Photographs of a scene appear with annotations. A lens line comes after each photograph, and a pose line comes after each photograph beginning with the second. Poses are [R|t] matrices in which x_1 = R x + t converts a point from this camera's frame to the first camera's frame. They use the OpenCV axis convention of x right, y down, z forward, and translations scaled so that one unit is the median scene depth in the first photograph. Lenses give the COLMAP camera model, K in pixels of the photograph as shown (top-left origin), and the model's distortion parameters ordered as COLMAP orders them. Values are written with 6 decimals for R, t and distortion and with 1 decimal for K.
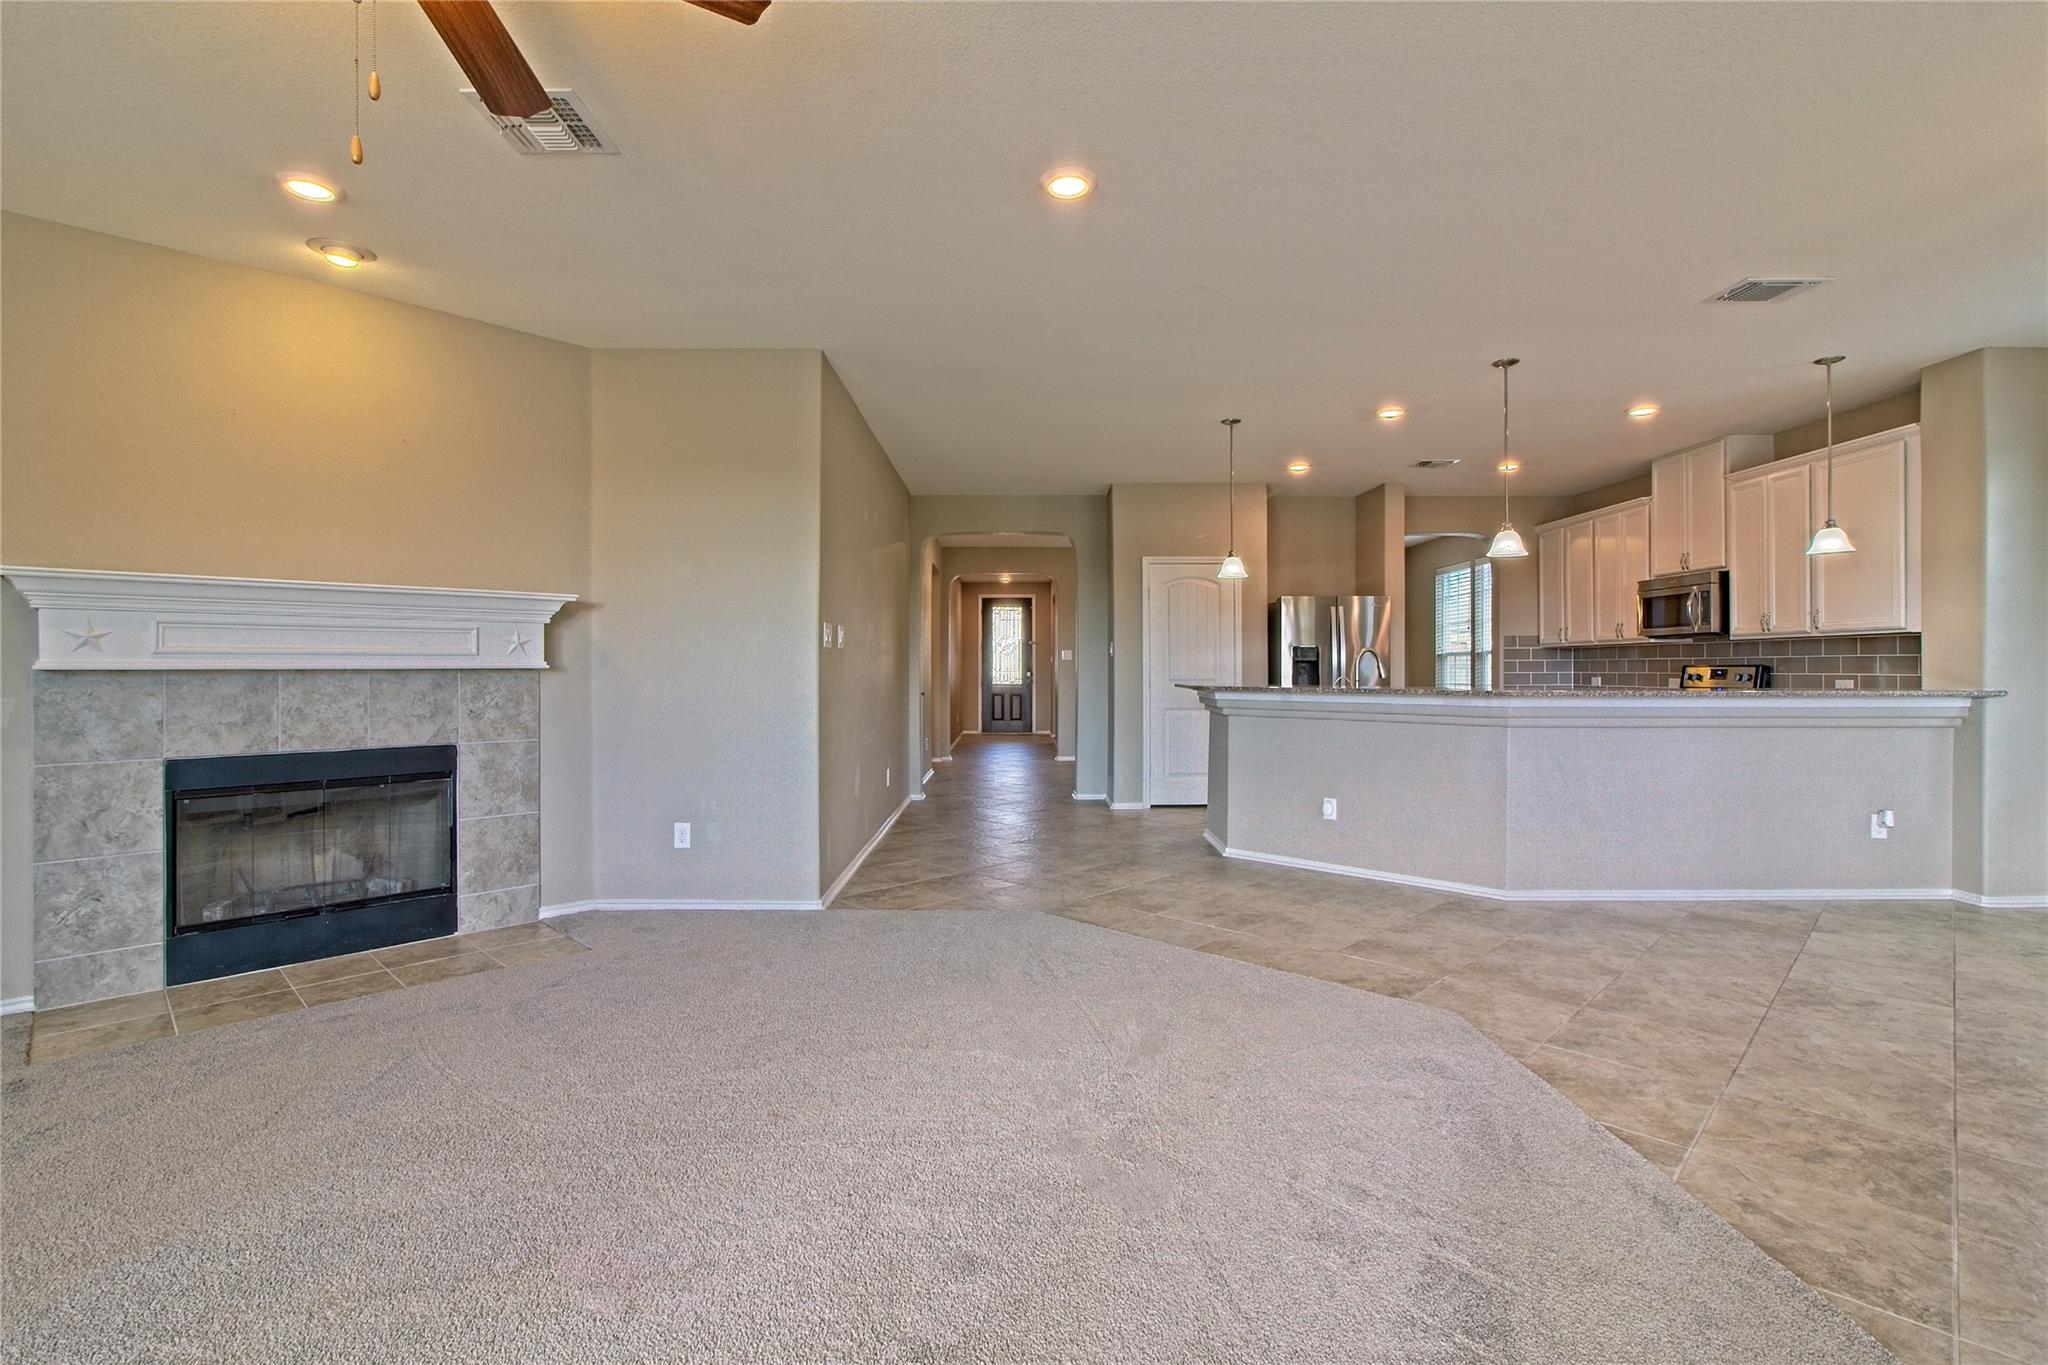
lens RADIAL K [[939.8, 0, 1024.2], [0, 939.8, 676.8], [0, 0, 1]] dist [0.000678, 0.000285]
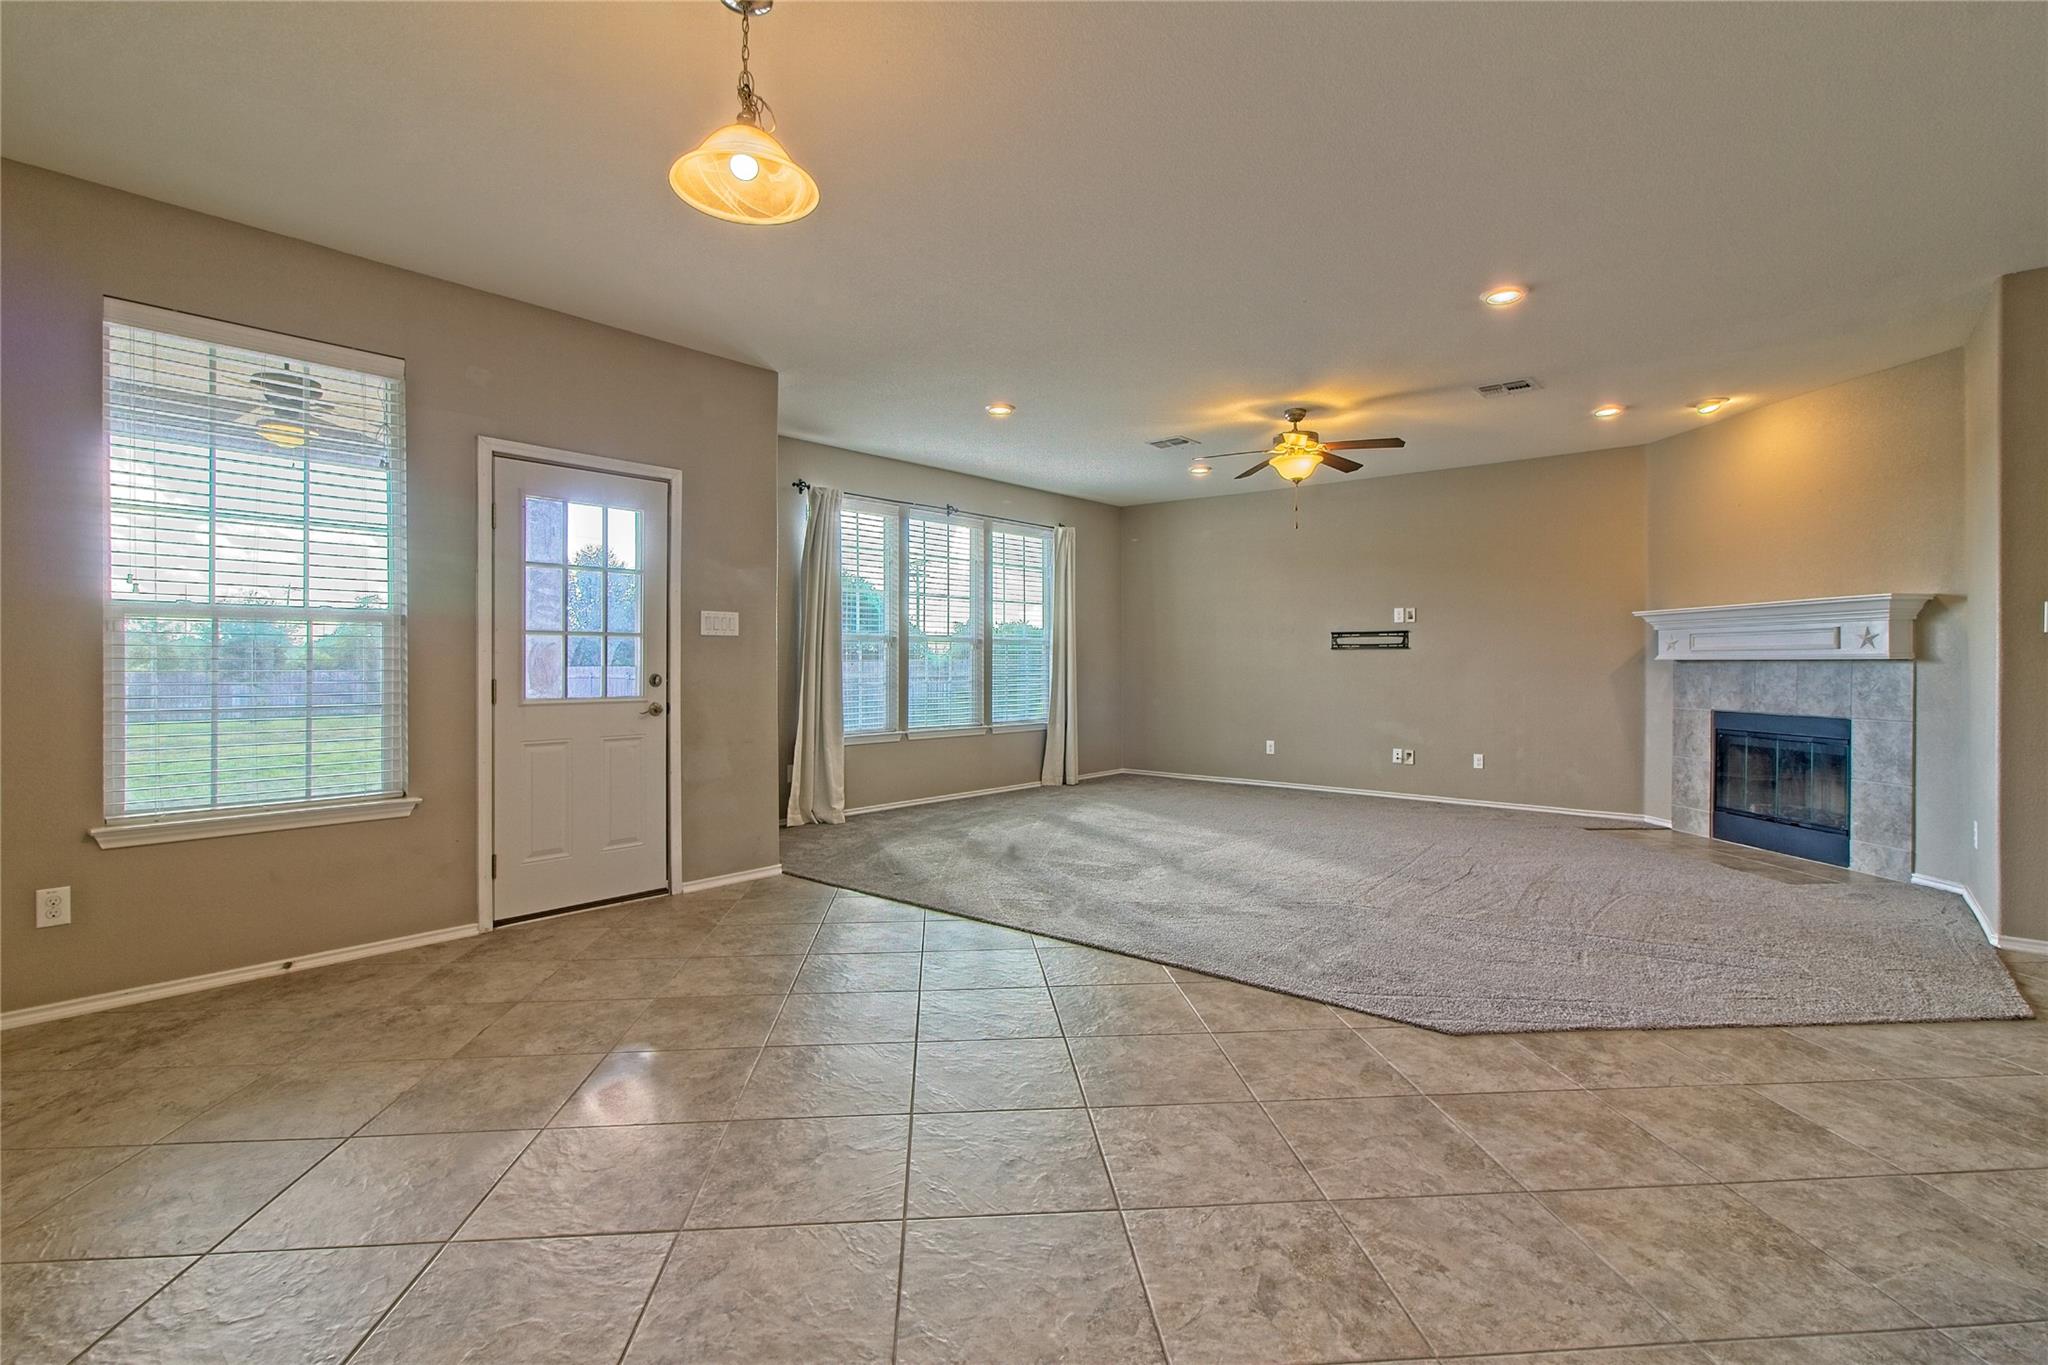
lens RADIAL K [[956.7, 0, 1019.4], [0, 956.7, 669.5], [0, 0, 1]] dist [0.001831, 0.001050]
pose [[-0.648741, 0.008322, -0.760964, 1.032051], [-0.007356, 0.999825, 0.017205, -0.008320], [0.760973, 0.016759, -0.648566, 0.917229]]
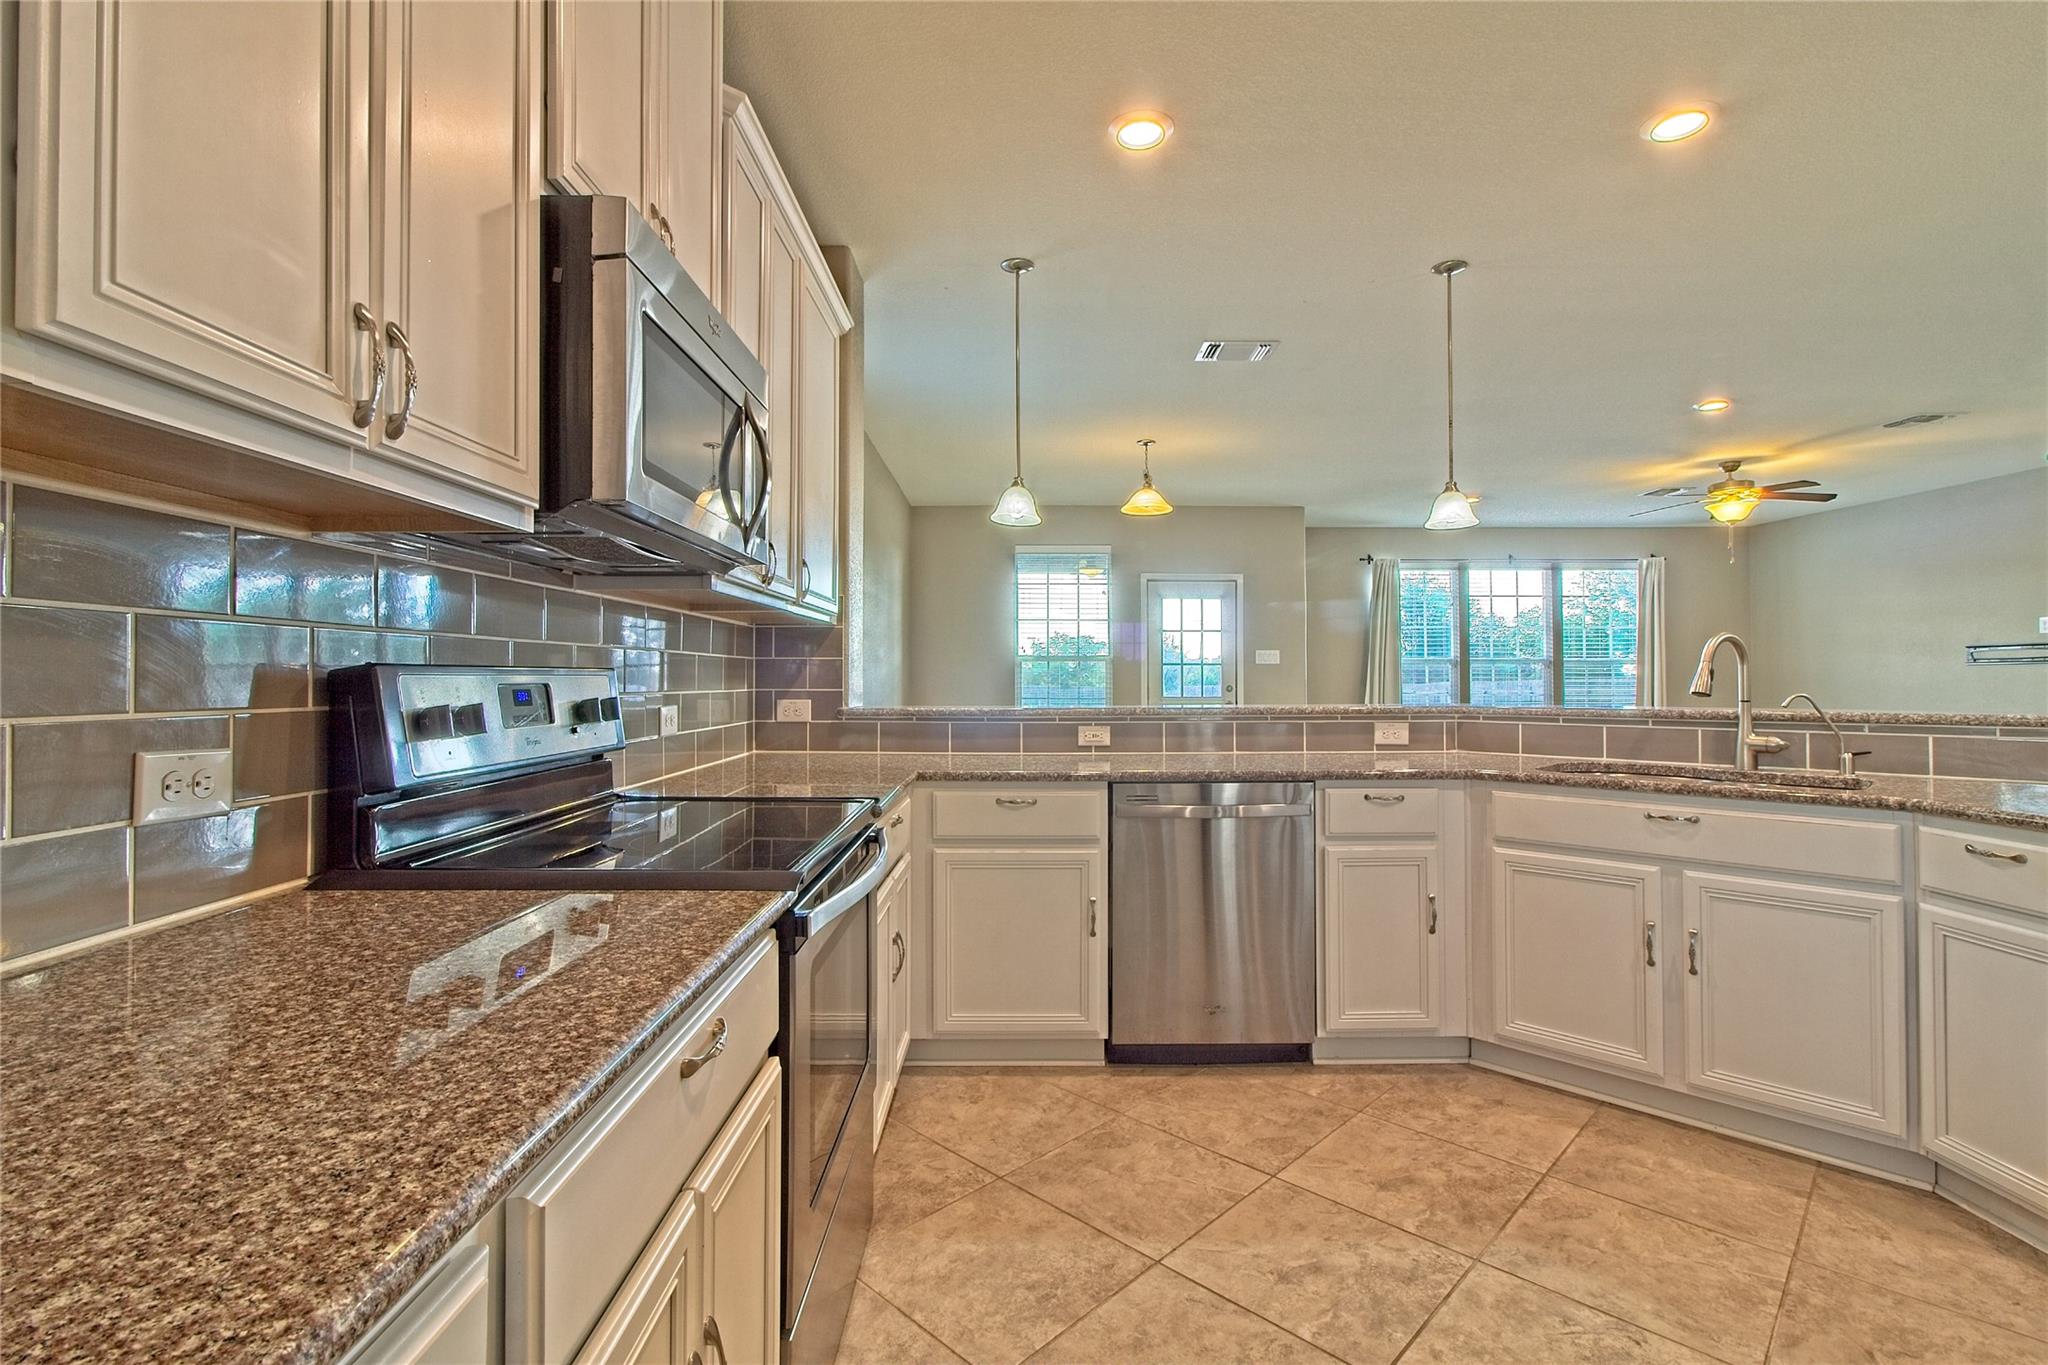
lens RADIAL K [[942.8, 0, 1024.1], [0, 942.8, 663.8], [0, 0, 1]] dist [-0.001913, 0.000644]
pose [[-0.999989, 0.004725, -0.000534, 0.916016], [0.004728, 0.999970, -0.006097, -0.016720], [0.000505, -0.006099, -0.999981, 1.867470]]
